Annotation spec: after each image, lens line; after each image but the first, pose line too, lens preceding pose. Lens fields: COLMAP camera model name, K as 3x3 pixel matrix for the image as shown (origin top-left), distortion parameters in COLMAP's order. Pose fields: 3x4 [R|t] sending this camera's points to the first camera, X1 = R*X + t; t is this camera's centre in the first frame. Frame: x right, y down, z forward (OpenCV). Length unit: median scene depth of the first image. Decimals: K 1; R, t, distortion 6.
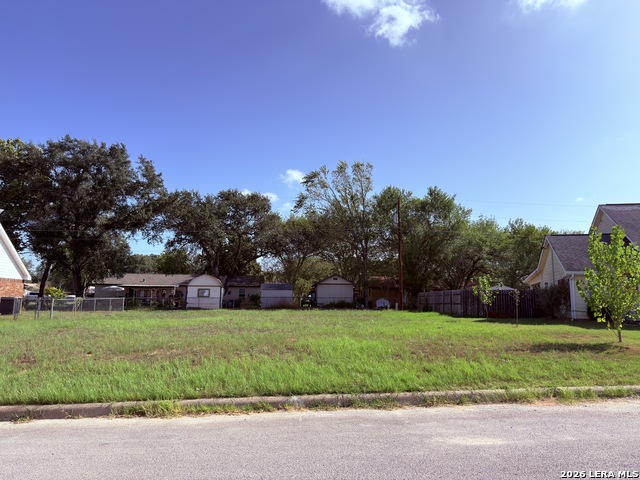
lens RADIAL K [[456.2, 0, 319.4], [0, 456.2, 239.9], [0, 0, 1]] dist [0.061874, -0.073979]
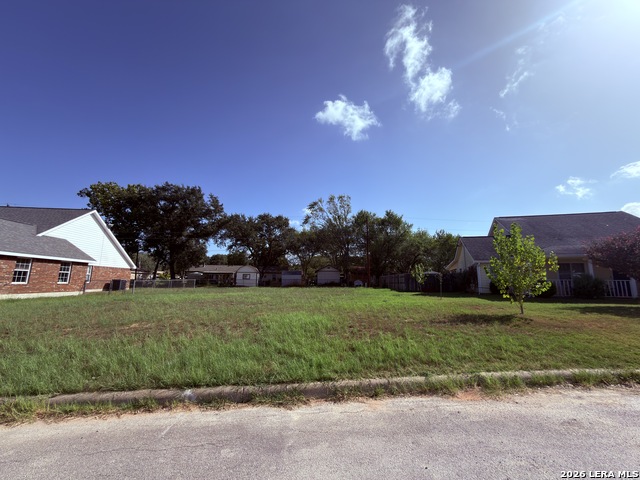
lens RADIAL K [[259.5, 0, 320.4], [0, 259.5, 237.6], [0, 0, 1]] dist [-0.000653, 0.000447]
pose [[0.999433, -0.008478, -0.032571, 0.039739], [0.007388, 0.999413, -0.033464, 0.010749], [0.032835, 0.033205, 0.998909, 0.086511]]
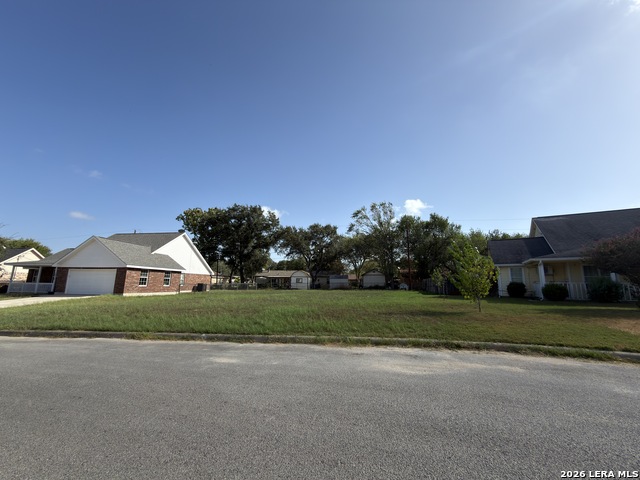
lens RADIAL K [[259.5, 0, 318.4], [0, 259.5, 236.7], [0, 0, 1]] dist [-0.000653, 0.000447]
pose [[0.955265, -0.057276, -0.290152, 0.136155], [0.042796, 0.997512, -0.056012, 0.000963], [0.292639, 0.041088, 0.955340, 0.009709]]
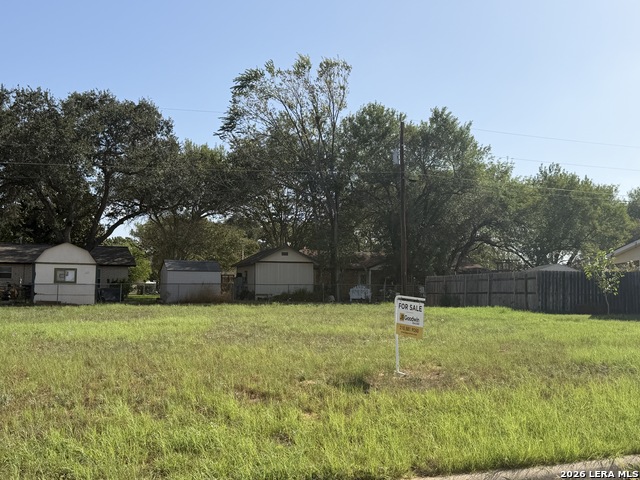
lens RADIAL K [[753.7, 0, 316.6], [0, 753.7, 239.6], [0, 0, 1]] dist [0.091217, 0.000000]
pose [[0.971757, 0.013796, 0.235579, -0.172923], [-0.029203, 0.997646, 0.062040, 0.004999], [-0.234168, -0.067167, 0.969873, 0.028520]]
